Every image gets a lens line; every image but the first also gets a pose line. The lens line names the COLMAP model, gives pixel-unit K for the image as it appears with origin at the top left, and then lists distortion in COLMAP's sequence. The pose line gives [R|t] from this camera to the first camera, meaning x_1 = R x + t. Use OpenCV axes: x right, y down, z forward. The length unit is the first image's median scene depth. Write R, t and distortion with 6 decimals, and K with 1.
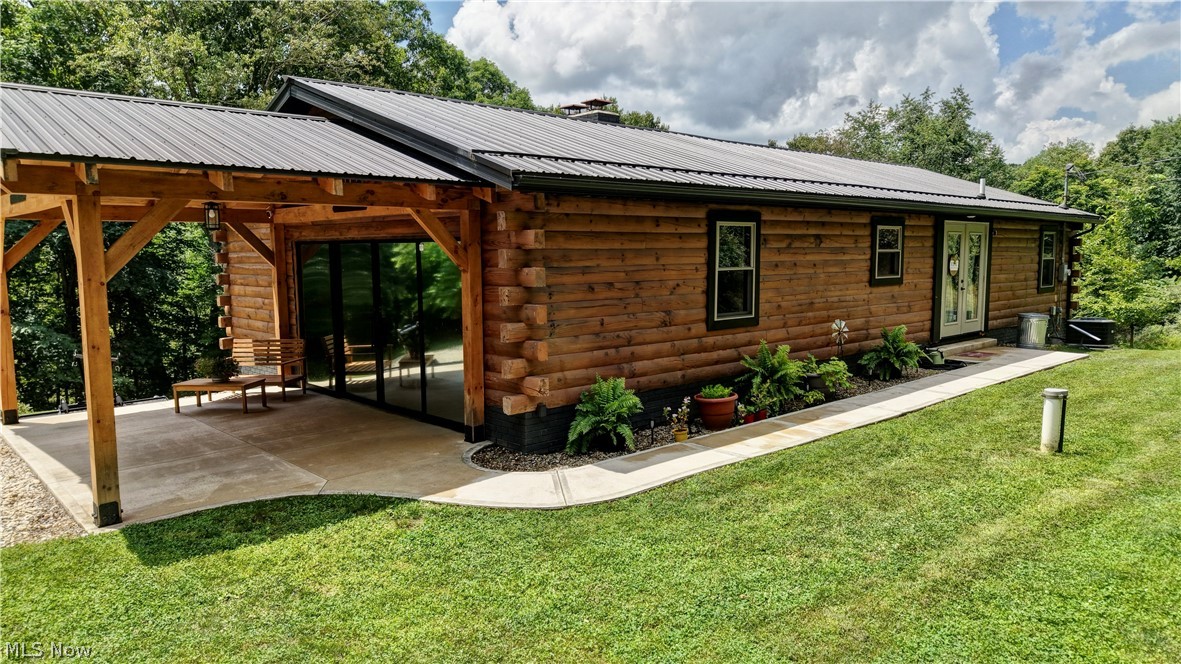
lens RADIAL K [[781.0, 0, 595.1], [0, 781.0, 331.3], [0, 0, 1]] dist [0.012780, -0.002038]
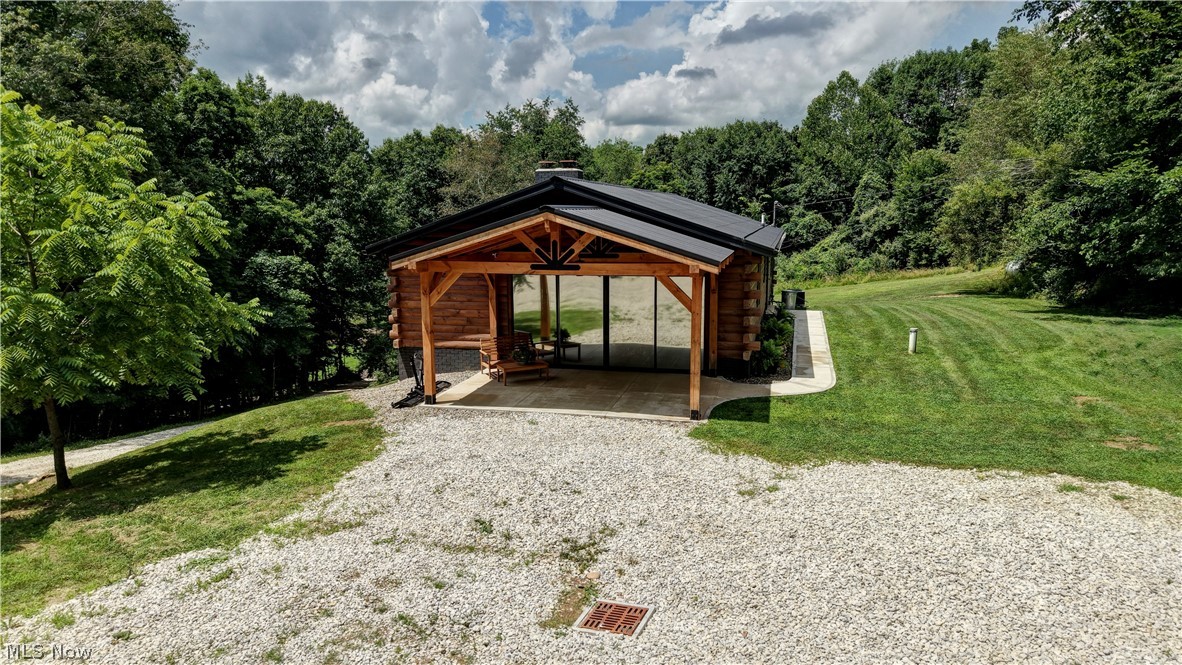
lens RADIAL K [[781.7, 0, 588.2], [0, 781.7, 330.0], [0, 0, 1]] dist [0.012780, -0.002038]
pose [[0.840250, -0.077285, 0.536663, -1.710091], [0.054357, 0.996810, 0.058444, -0.129664], [-0.539467, -0.019937, 0.841770, -0.586302]]
